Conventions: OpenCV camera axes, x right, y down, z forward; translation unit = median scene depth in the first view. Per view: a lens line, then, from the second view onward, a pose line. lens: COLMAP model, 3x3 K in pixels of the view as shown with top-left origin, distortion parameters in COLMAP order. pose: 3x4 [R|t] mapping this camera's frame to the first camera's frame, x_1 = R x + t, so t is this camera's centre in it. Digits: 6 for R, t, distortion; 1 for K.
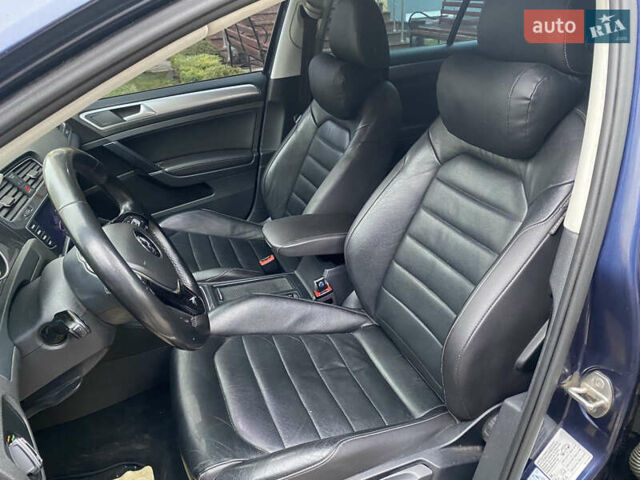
lens RADIAL K [[481.4, 0, 320.0], [0, 481.4, 240.0], [0, 0, 1]] dist [0.032049, -0.038684]
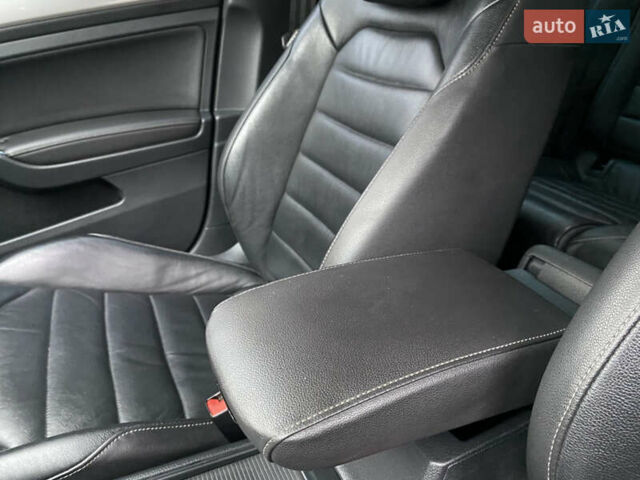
lens RADIAL K [[481.4, 0, 320.0], [0, 481.4, 240.0], [0, 0, 1]] dist [0.032049, -0.038684]
pose [[0.998797, -0.023306, 0.043137, -0.041273], [0.022950, 0.999699, 0.008727, -0.055449], [-0.043327, -0.007727, 0.999031, 0.507820]]
